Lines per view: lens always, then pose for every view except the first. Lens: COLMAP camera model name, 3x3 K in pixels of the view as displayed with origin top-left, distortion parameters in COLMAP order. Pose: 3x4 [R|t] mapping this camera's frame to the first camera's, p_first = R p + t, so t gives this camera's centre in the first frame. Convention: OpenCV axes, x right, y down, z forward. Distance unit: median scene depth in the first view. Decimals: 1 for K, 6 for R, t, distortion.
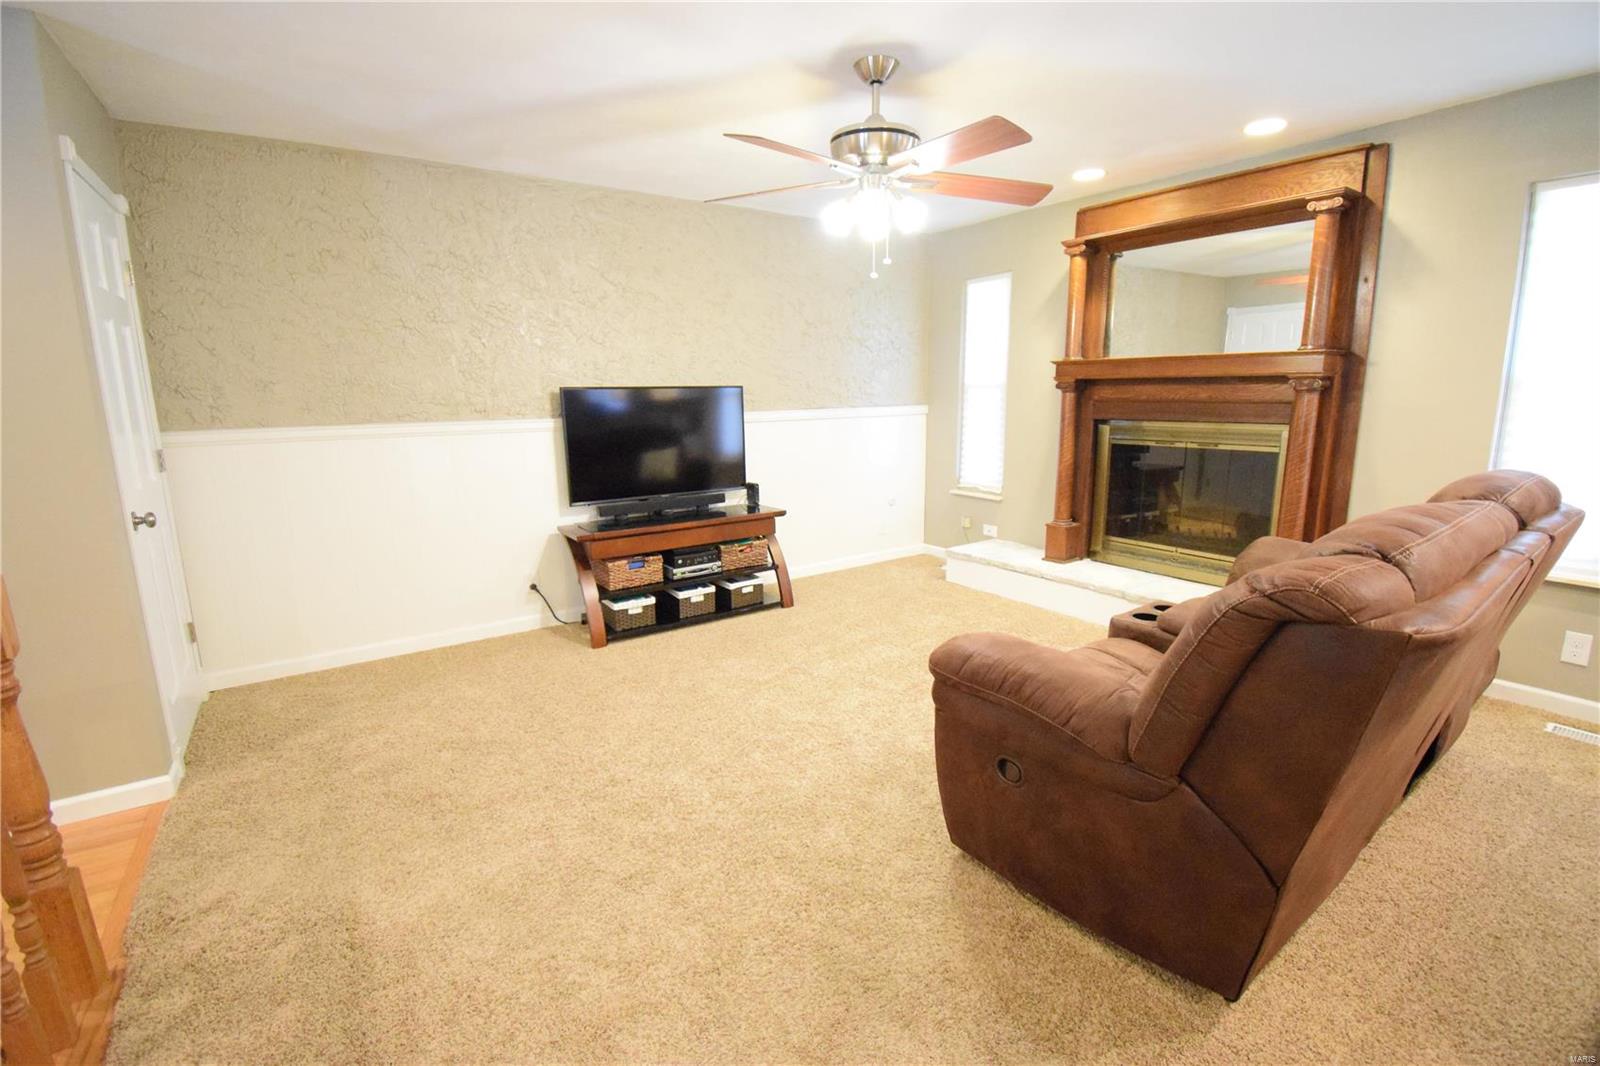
lens RADIAL K [[707.9, 0, 807.3], [0, 707.9, 527.0], [0, 0, 1]] dist [0.023064, -0.028033]
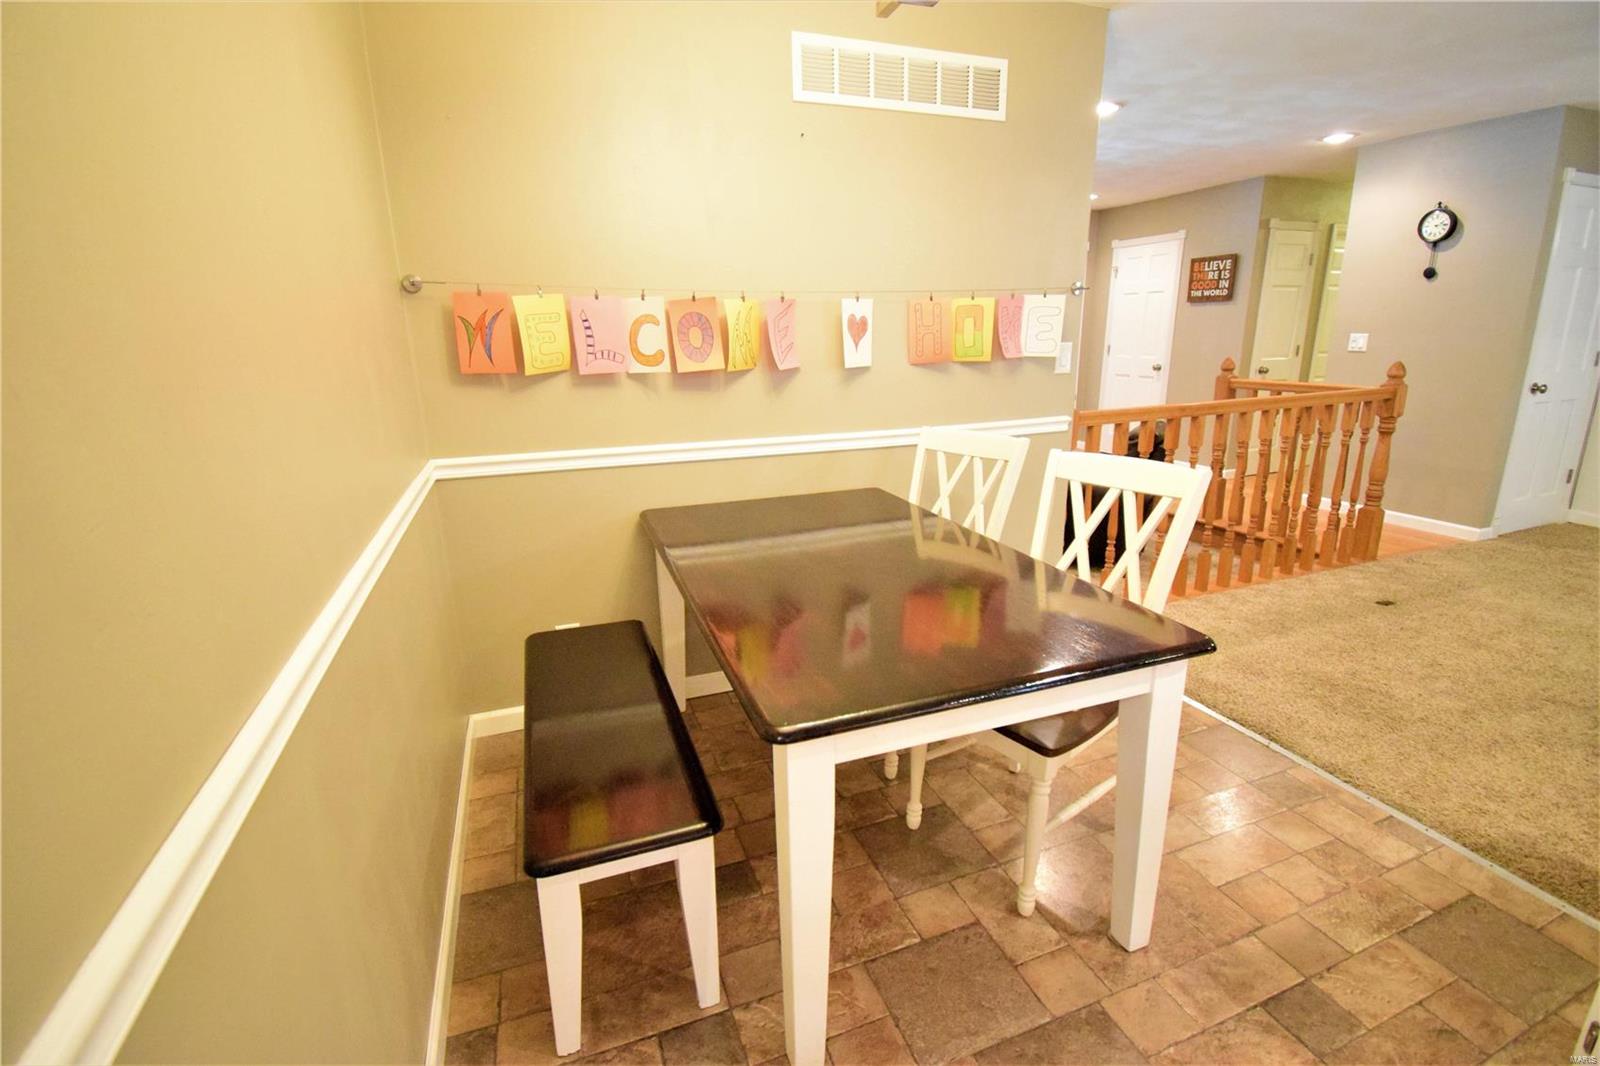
lens RADIAL K [[708.1, 0, 804.7], [0, 708.1, 531.2], [0, 0, 1]] dist [0.021976, -0.027494]
pose [[-0.247236, 0.284267, -0.926319, 0.712751], [-0.160626, 0.930747, 0.328497, 0.024587], [0.955549, 0.230007, -0.184453, -0.191097]]
